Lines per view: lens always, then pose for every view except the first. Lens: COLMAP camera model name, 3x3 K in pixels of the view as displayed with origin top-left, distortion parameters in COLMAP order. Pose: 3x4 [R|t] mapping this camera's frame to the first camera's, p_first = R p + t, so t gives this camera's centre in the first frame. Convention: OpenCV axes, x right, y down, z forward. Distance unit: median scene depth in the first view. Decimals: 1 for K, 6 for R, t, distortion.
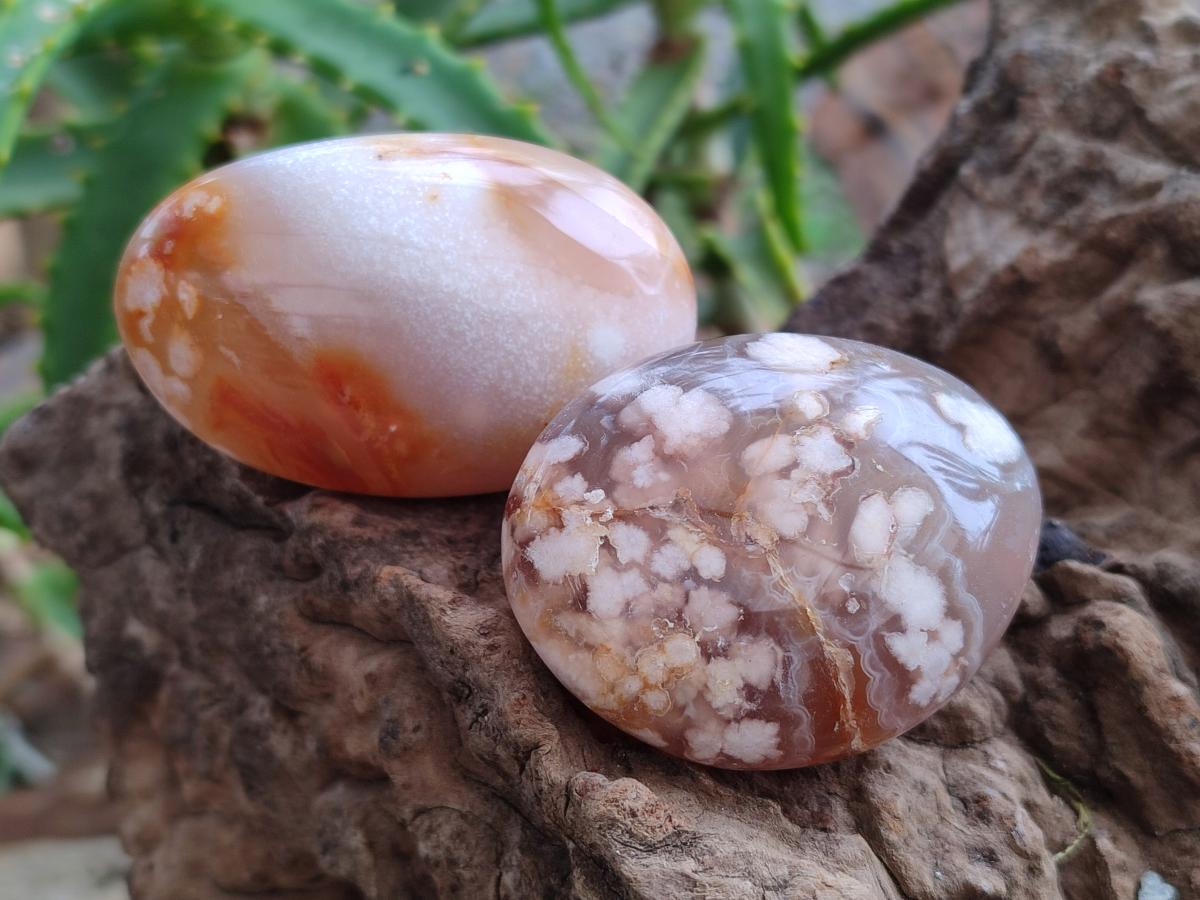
lens RADIAL K [[1849.7, 0, 600.0], [0, 1849.7, 450.0], [0, 0, 1]] dist [0.220238, -0.019392]
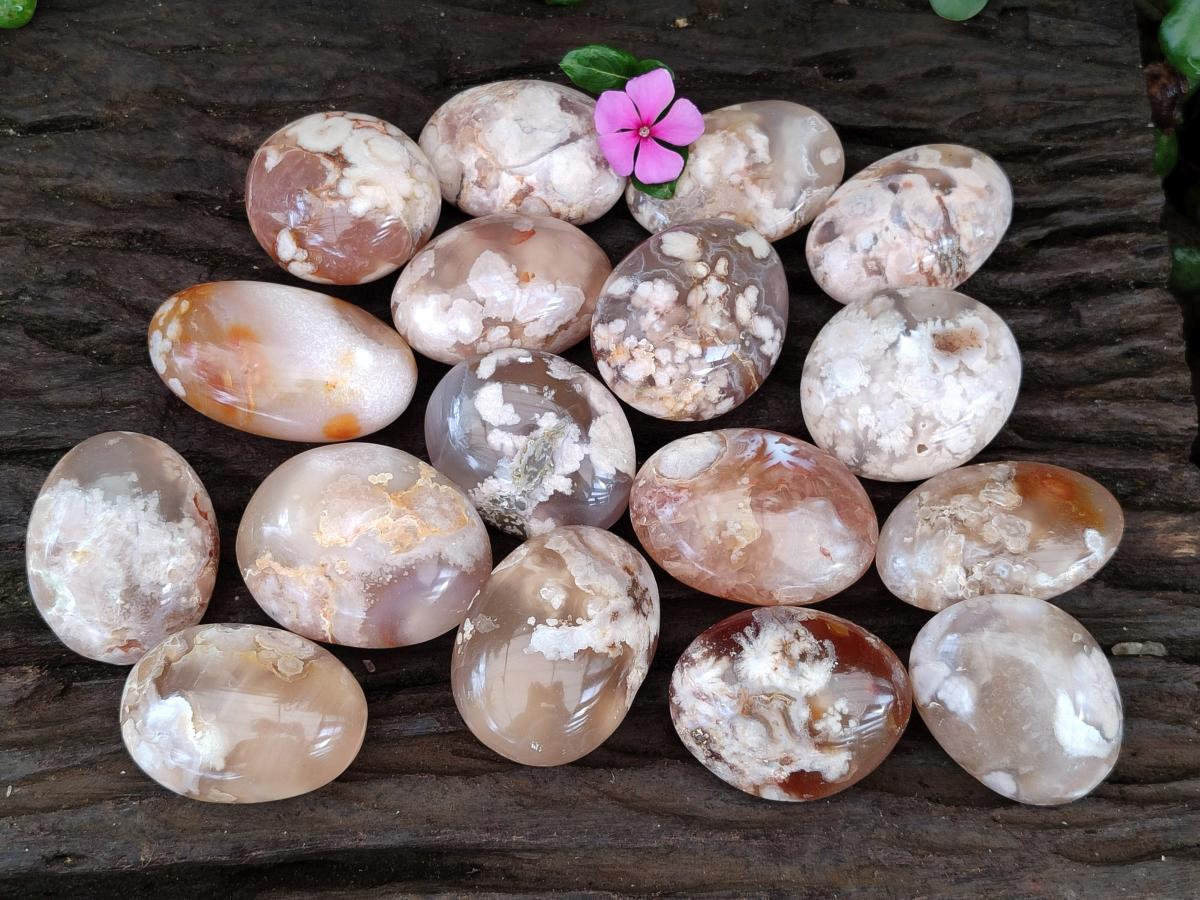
lens RADIAL K [[1849.7, 0, 600.0], [0, 1849.7, 450.0], [0, 0, 1]] dist [0.220238, -0.019392]
pose [[0.875000, -0.403022, 0.268232, -0.766568], [0.280120, 0.873363, 0.398460, -0.842139], [-0.394852, -0.273516, 0.877087, -1.156576]]
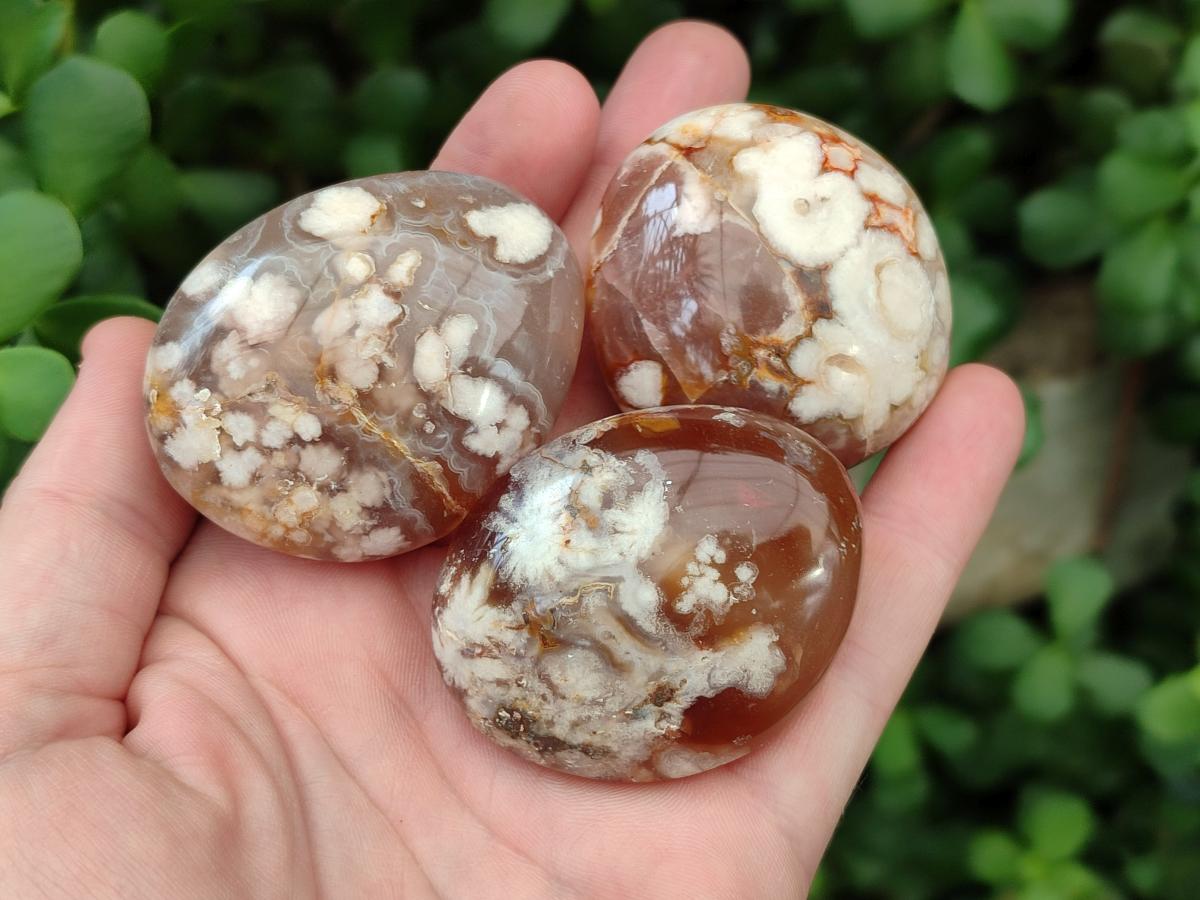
lens RADIAL K [[1849.7, 0, 600.0], [0, 1849.7, 450.0], [0, 0, 1]] dist [0.220238, -0.019392]
pose [[0.966433, -0.254018, -0.038506, 0.290091], [0.251424, 0.904242, 0.345156, -0.303265], [-0.052857, -0.343252, 0.937755, -0.180605]]
